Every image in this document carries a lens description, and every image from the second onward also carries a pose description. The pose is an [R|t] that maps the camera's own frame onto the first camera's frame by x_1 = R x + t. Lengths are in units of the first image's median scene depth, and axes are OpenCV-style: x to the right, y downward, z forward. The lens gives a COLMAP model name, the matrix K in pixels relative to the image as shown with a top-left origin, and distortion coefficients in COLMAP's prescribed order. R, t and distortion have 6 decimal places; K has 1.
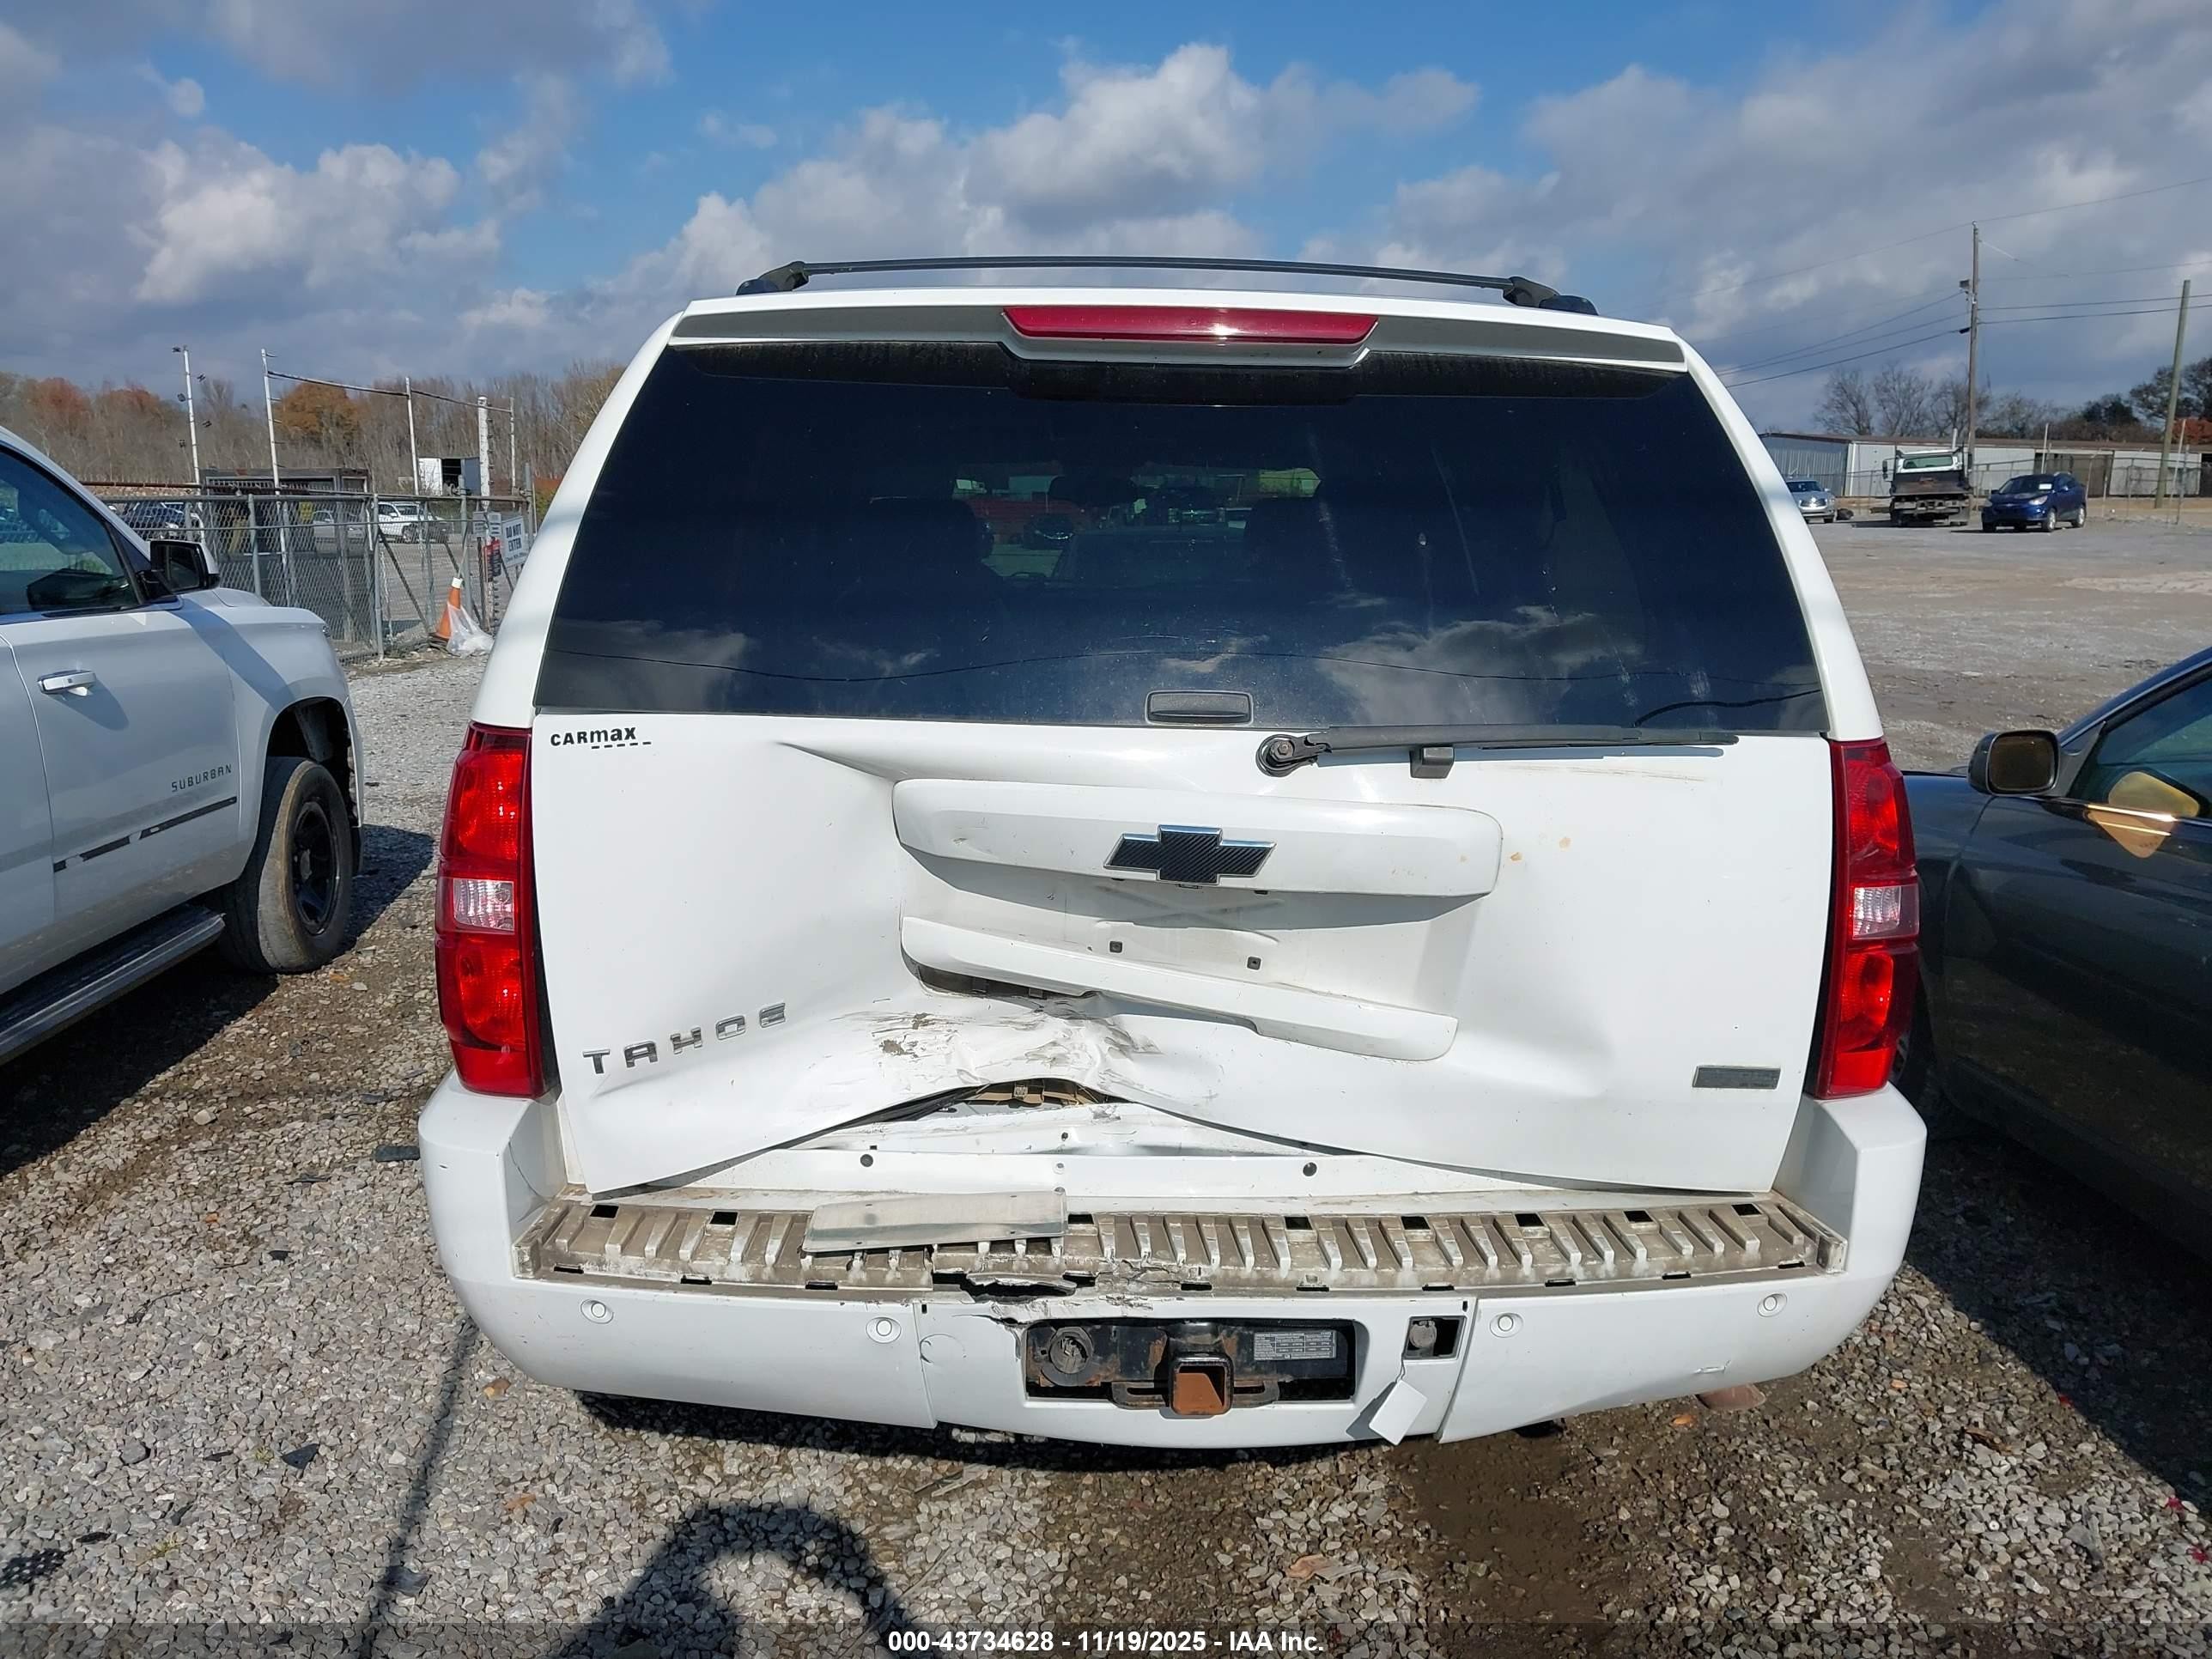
lens RADIAL K [[1758.0, 0, 1132.1], [0, 1758.0, 826.0], [0, 0, 1]] dist [0.035677, -0.005798]
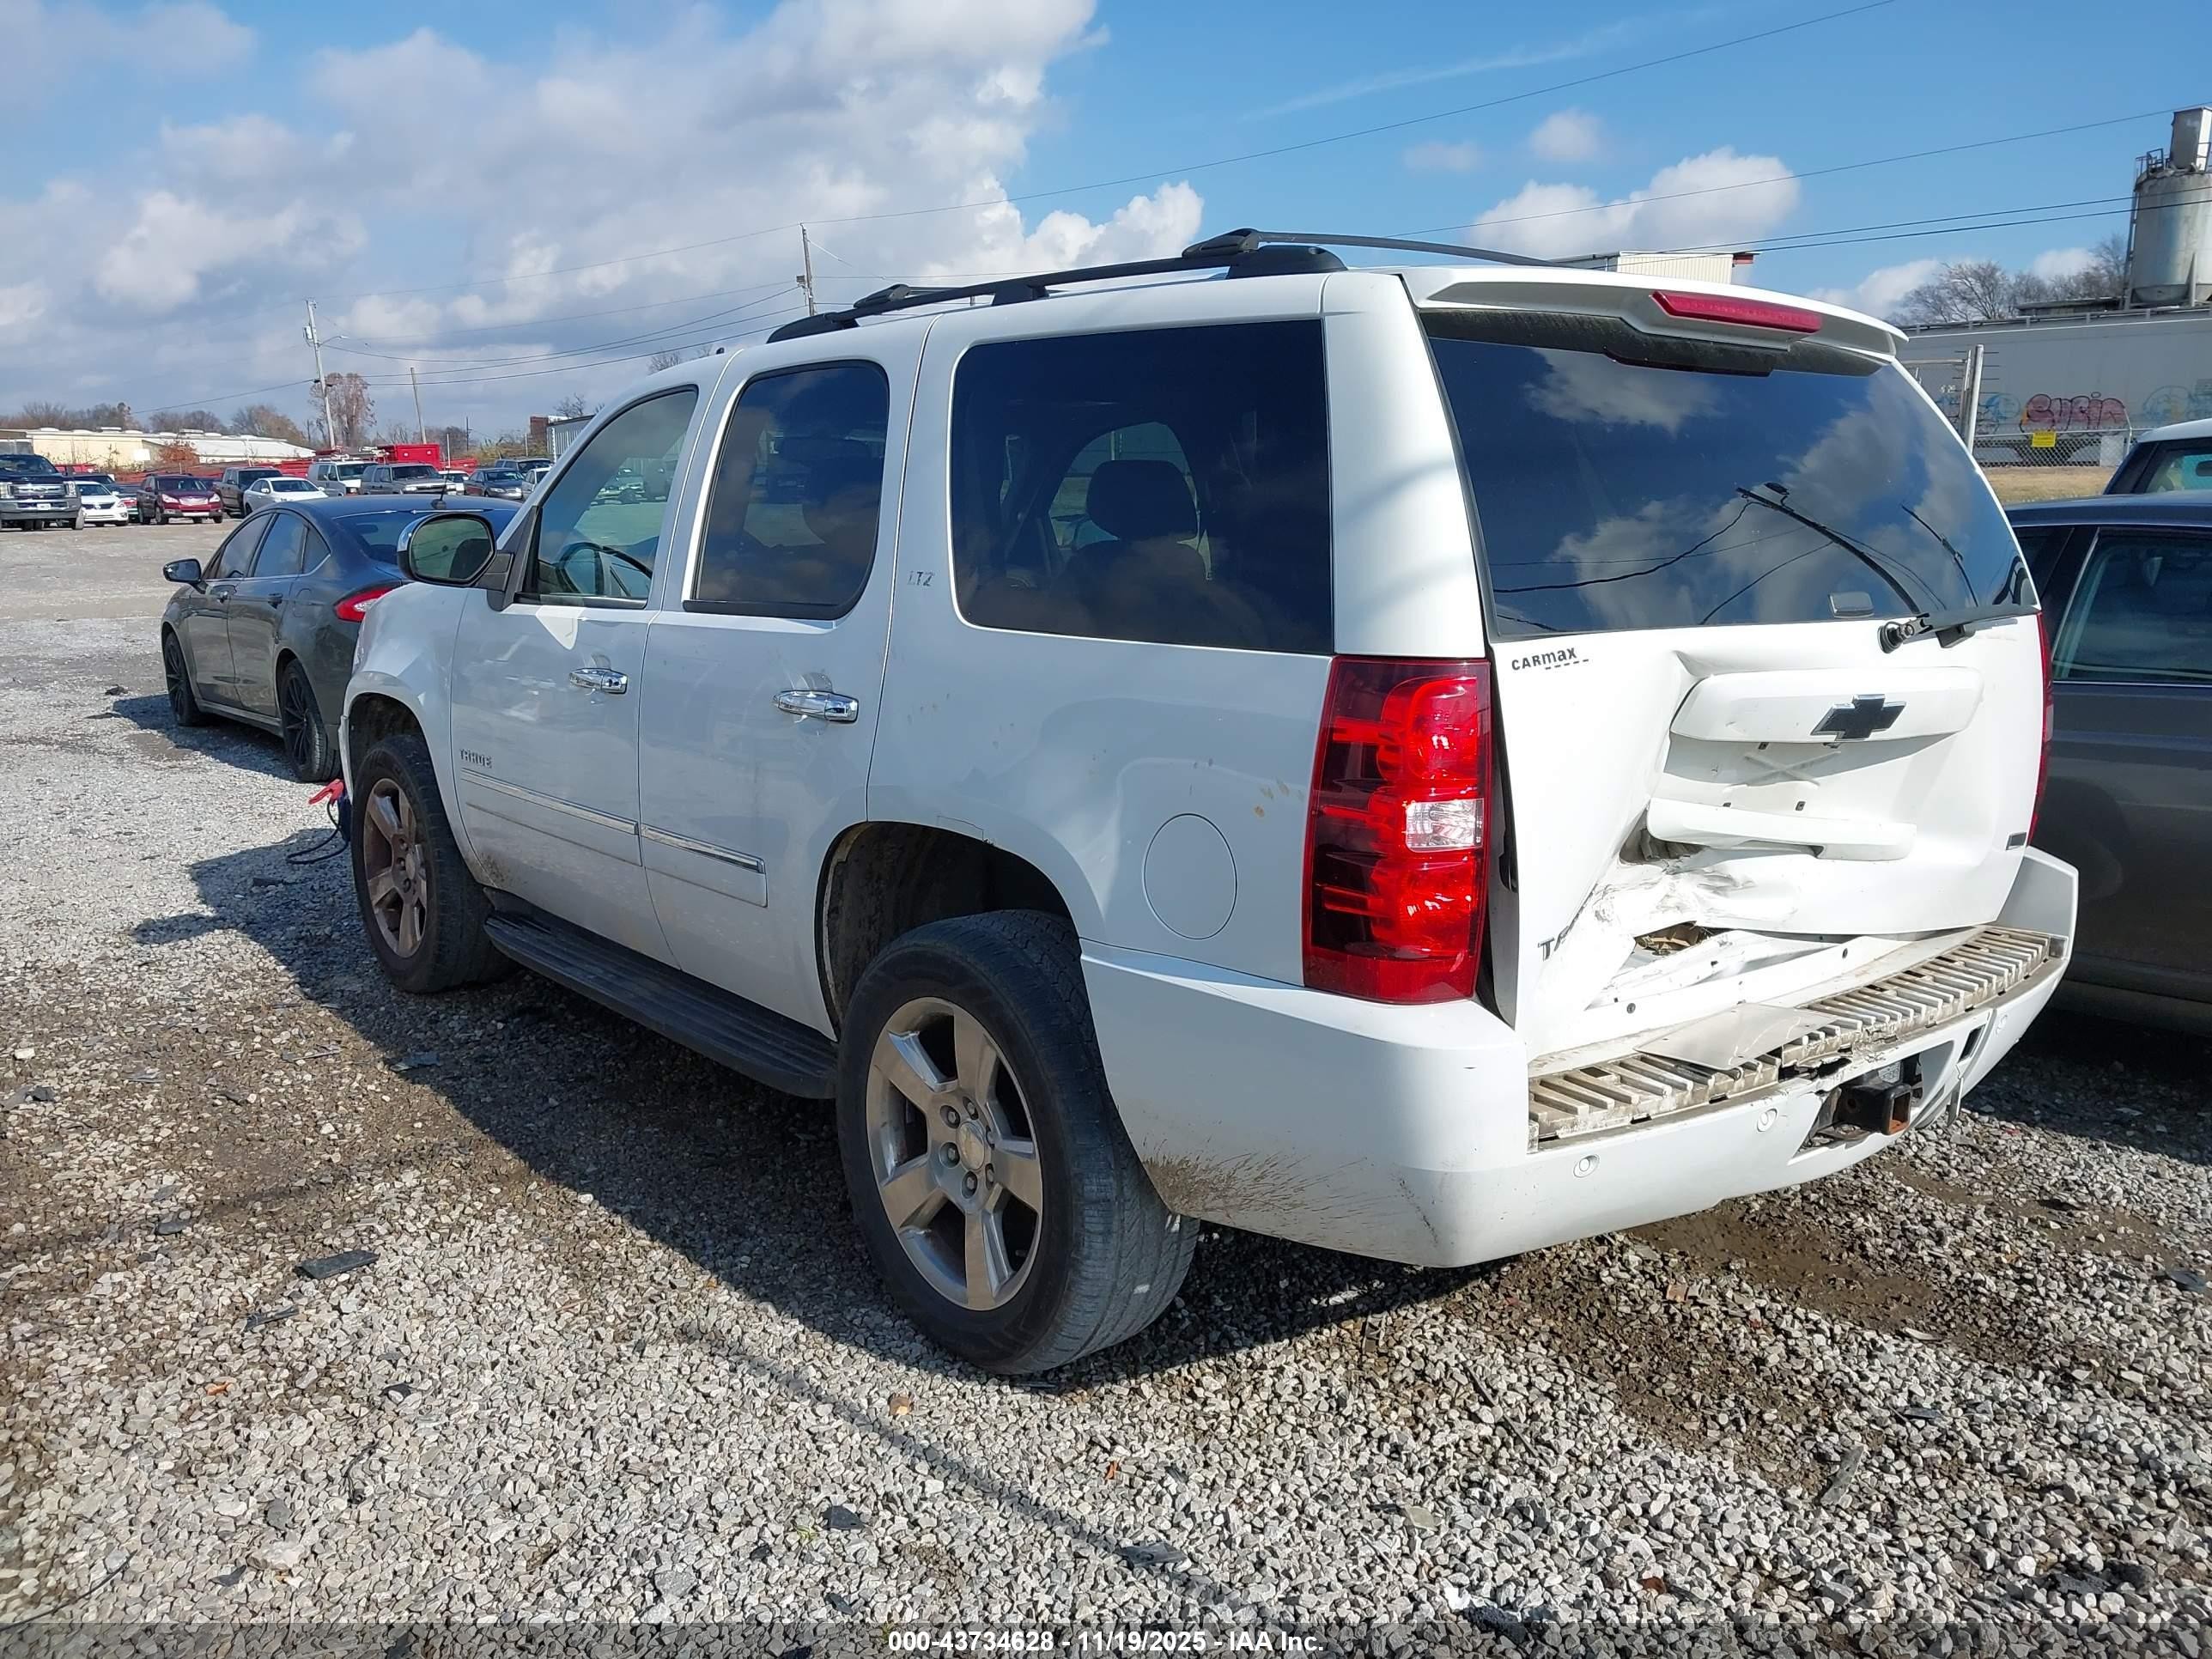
lens RADIAL K [[1793.9, 0, 1120.0], [0, 1793.9, 828.4], [0, 0, 1]] dist [-0.007062, -0.006900]
pose [[0.799408, -0.122762, 0.588113, -1.152719], [0.117471, 0.991945, 0.047382, -0.028433], [-0.589192, 0.031209, 0.807390, 0.234712]]
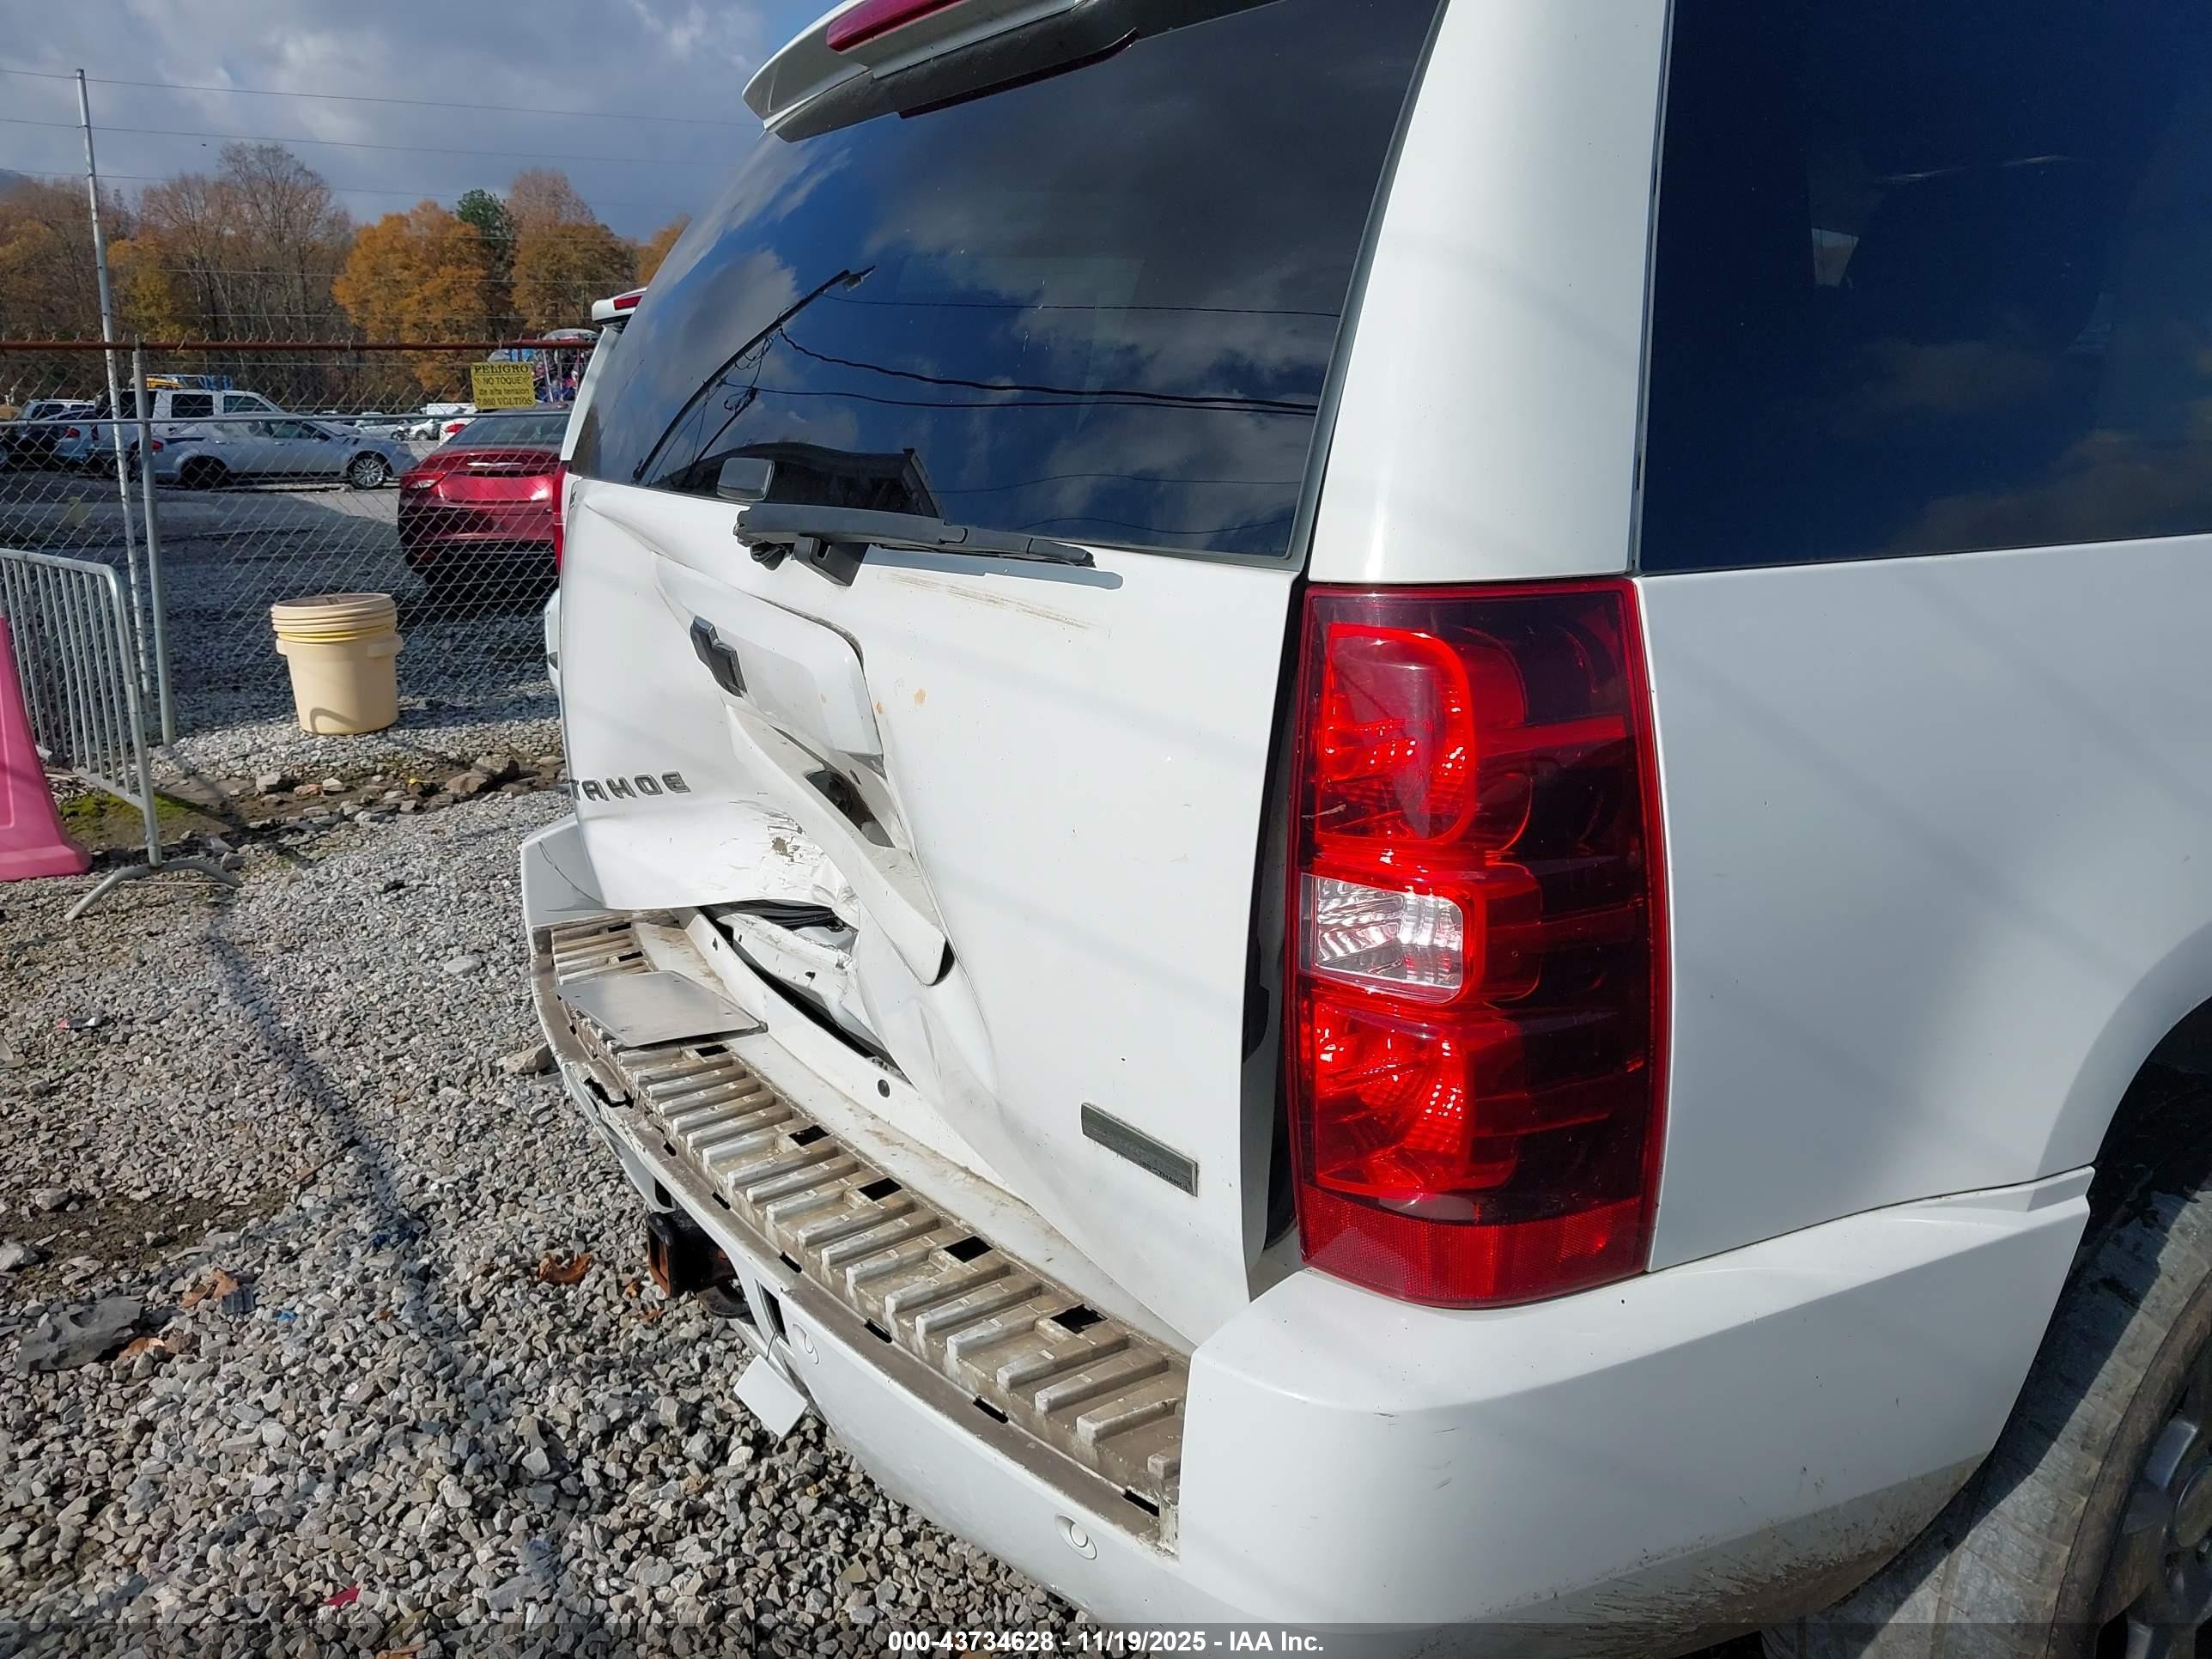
lens RADIAL K [[1771.7, 0, 1105.2], [0, 1771.7, 812.1], [0, 0, 1]] dist [0.115198, -0.270880]
pose [[0.496860, 0.171391, -0.850738, 0.827717], [-0.130726, 0.983900, 0.121870, -0.037152], [0.857928, 0.050661, 0.511266, 0.690950]]
